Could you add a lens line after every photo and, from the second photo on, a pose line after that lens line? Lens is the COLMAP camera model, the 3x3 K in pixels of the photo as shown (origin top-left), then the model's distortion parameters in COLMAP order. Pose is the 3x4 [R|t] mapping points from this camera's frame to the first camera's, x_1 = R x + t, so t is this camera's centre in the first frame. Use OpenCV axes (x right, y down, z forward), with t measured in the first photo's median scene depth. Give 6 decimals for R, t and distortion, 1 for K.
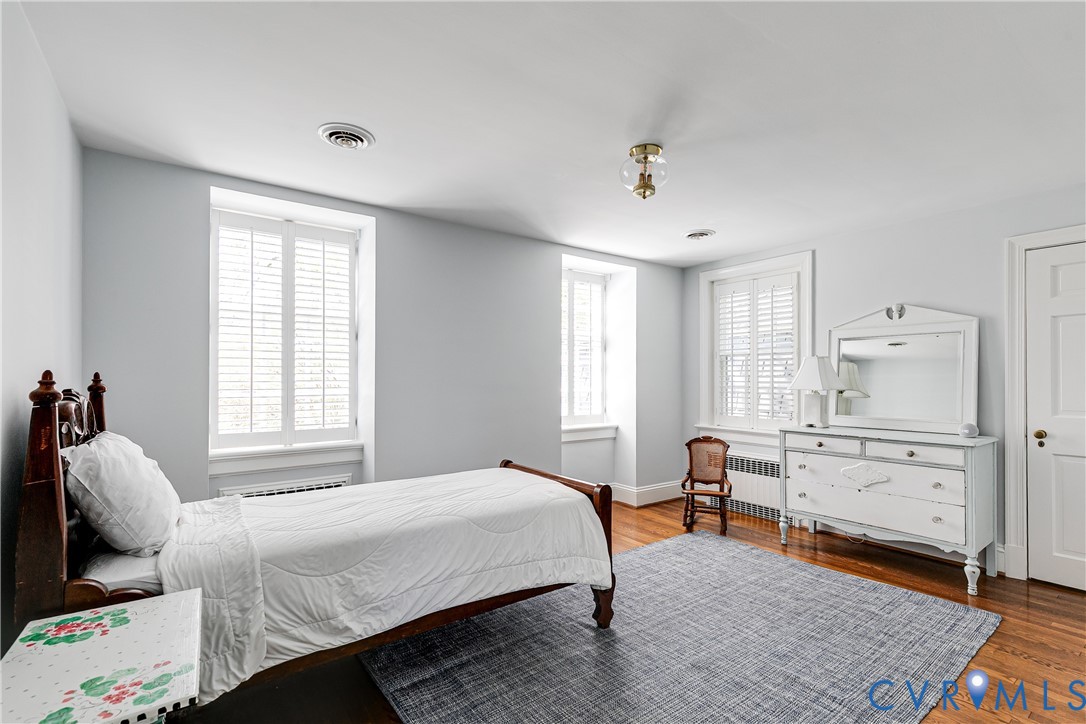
lens RADIAL K [[499.5, 0, 547.4], [0, 499.5, 370.9], [0, 0, 1]] dist [0.000863, 0.001594]
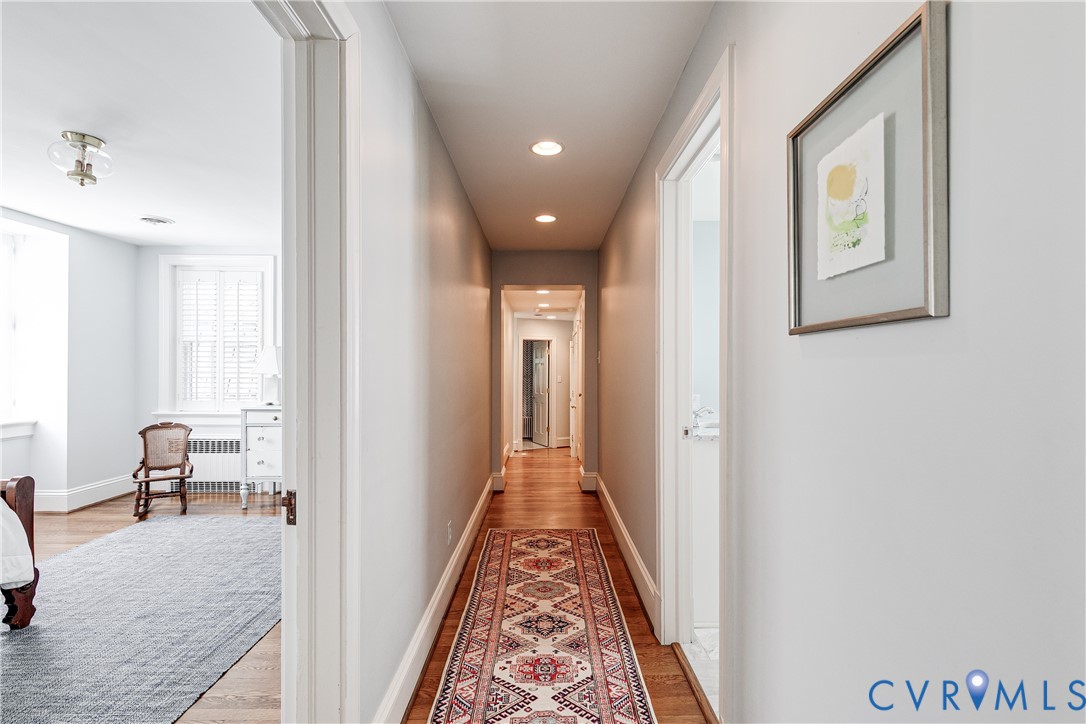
lens RADIAL K [[499.5, 0, 553.8], [0, 499.5, 364.3], [0, 0, 1]] dist [0.000863, 0.001594]
pose [[0.581181, 0.000917, 0.813774, -0.048453], [-0.014518, 0.999852, 0.009242, -0.005459], [-0.813645, -0.017186, 0.581108, -0.238532]]
